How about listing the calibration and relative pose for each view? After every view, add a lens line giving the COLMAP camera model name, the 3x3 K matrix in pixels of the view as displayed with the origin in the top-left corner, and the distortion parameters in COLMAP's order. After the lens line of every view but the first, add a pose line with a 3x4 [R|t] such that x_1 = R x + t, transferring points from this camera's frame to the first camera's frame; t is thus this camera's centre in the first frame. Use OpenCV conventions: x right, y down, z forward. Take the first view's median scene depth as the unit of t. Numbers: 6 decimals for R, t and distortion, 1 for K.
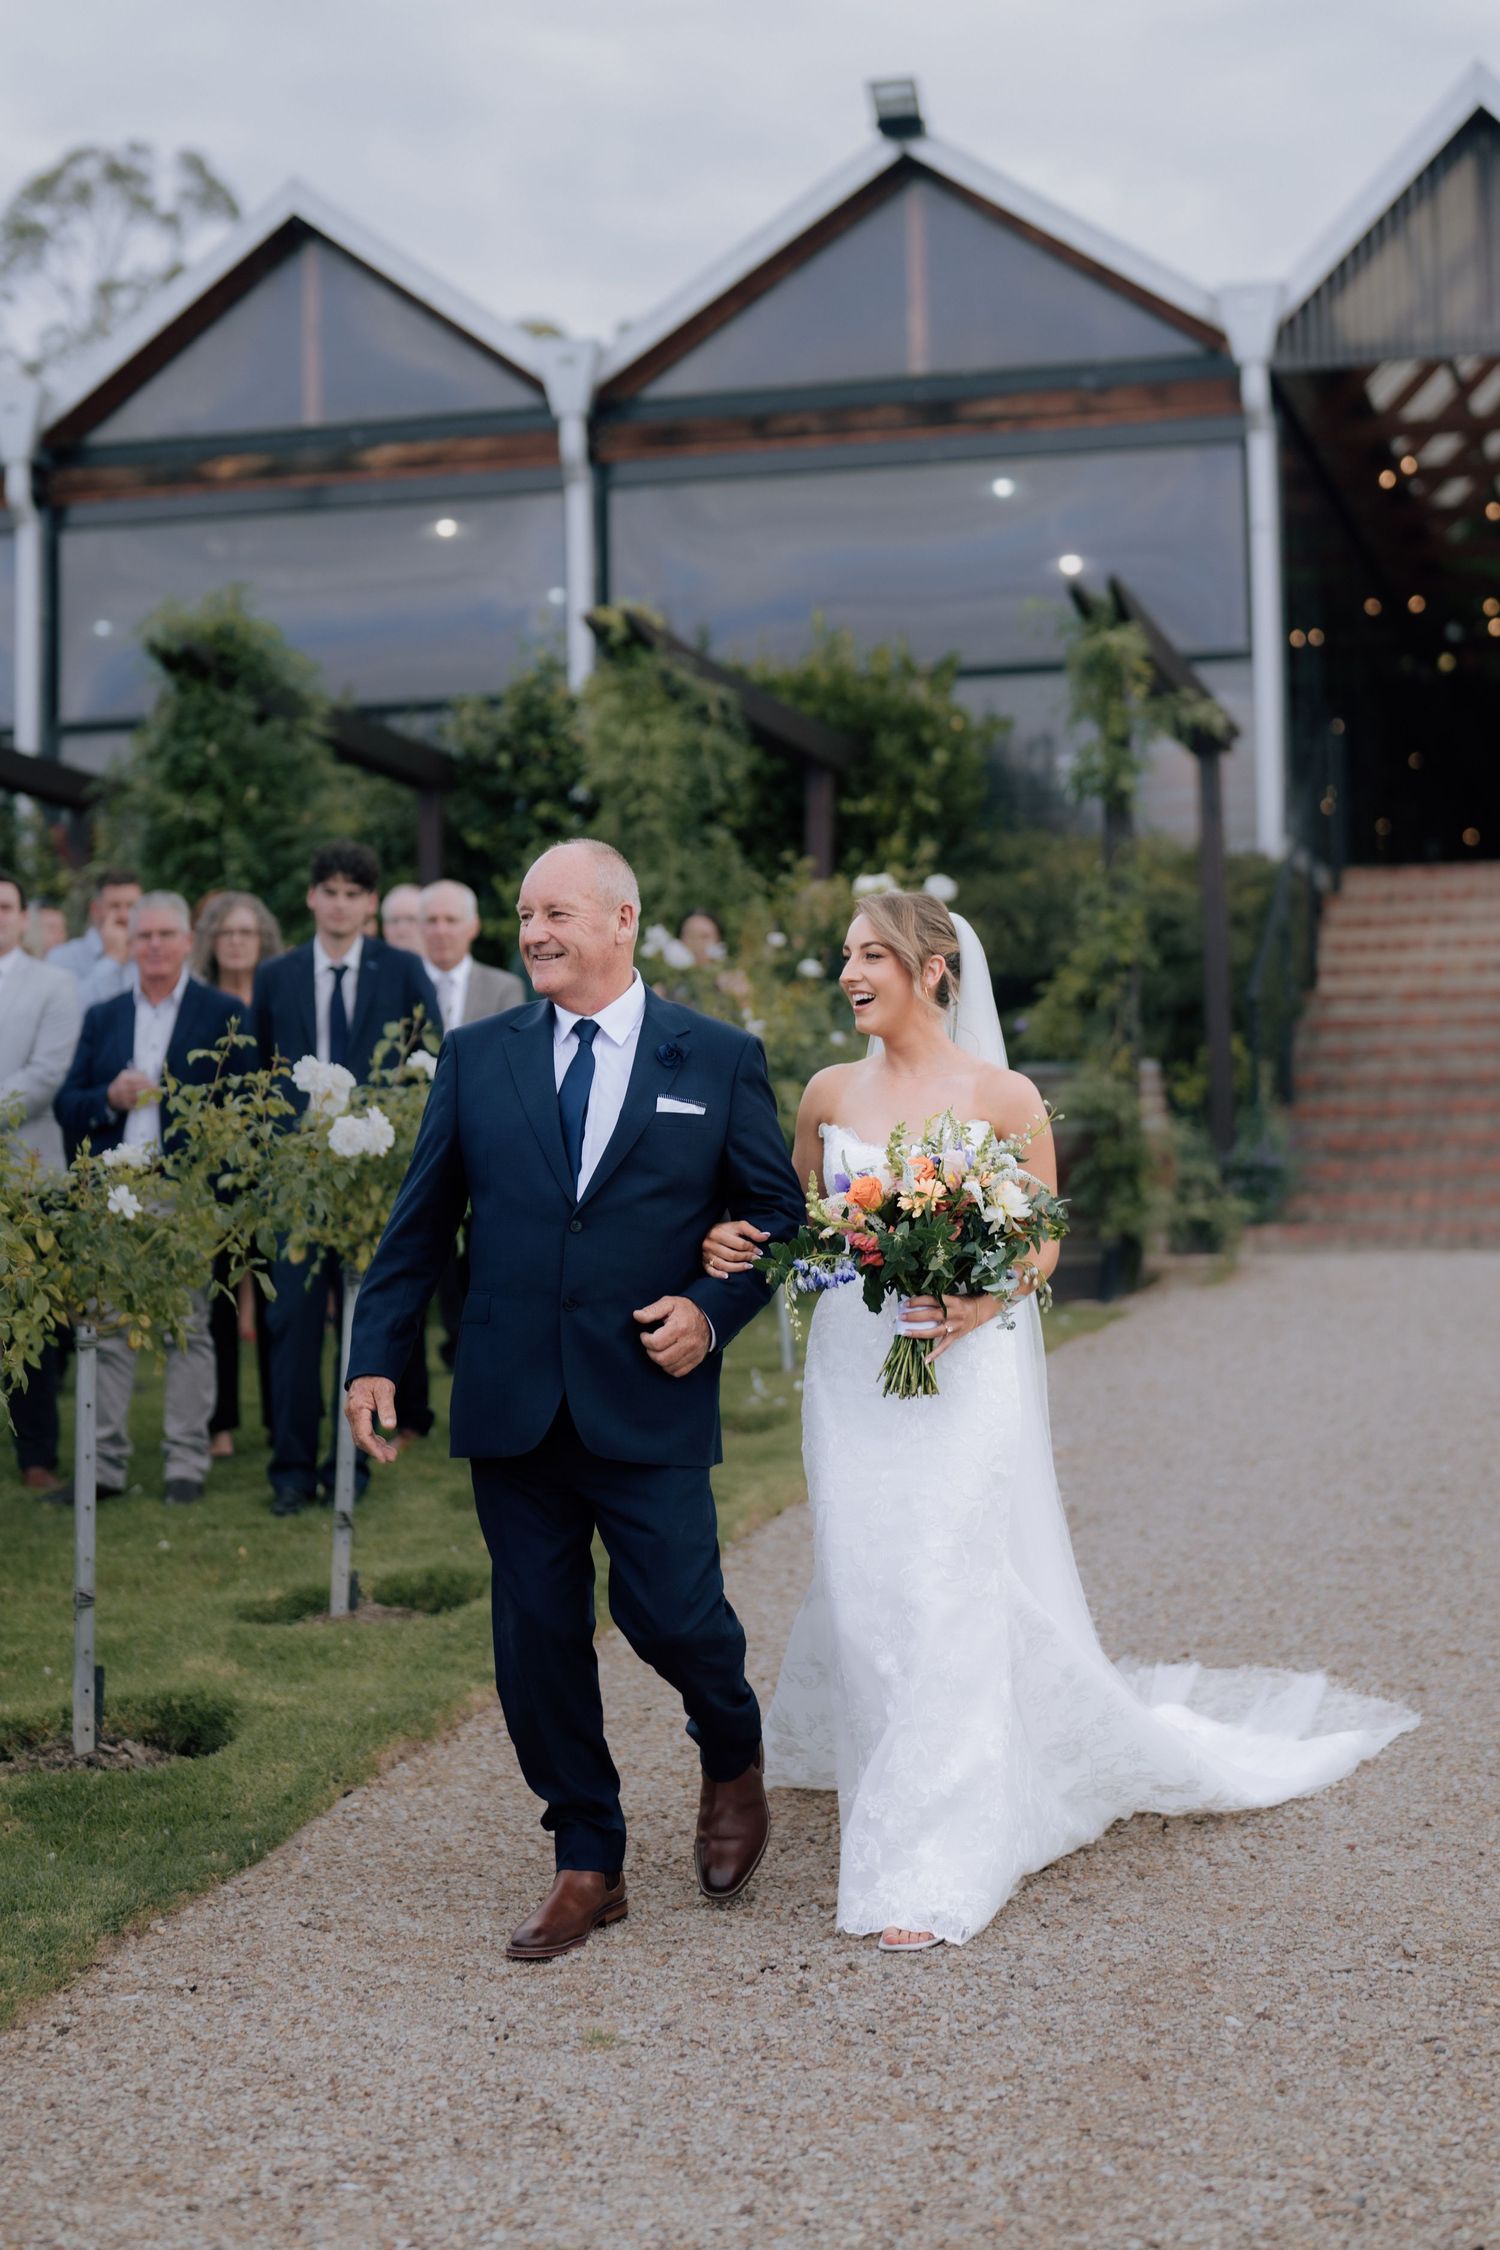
lens RADIAL K [[3769.0, 0, 747.8], [0, 3769.0, 1016.0], [0, 0, 1]] dist [-0.168798, 1.027013]
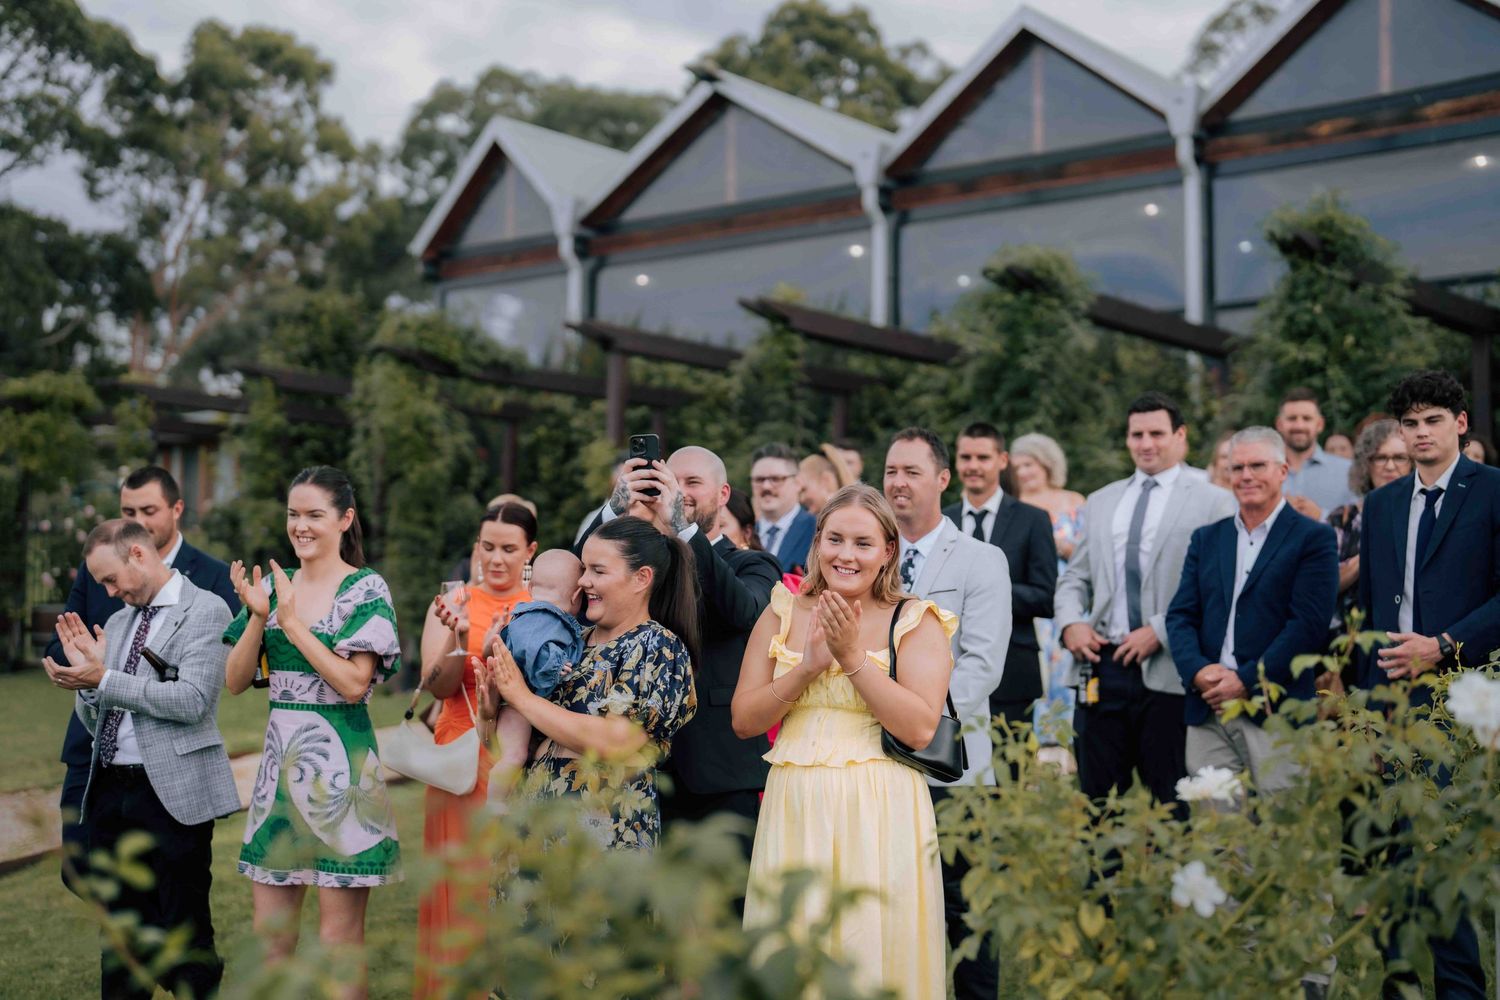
lens RADIAL K [[2092.3, 0, 750.0], [0, 2092.3, 500.0], [0, 0, 1]] dist [-0.182720, 1.168477]
pose [[0.917445, -0.010054, -0.397736, -0.032923], [0.013782, 0.999884, 0.006515, -0.009588], [0.397624, -0.011459, 0.917477, 0.228653]]
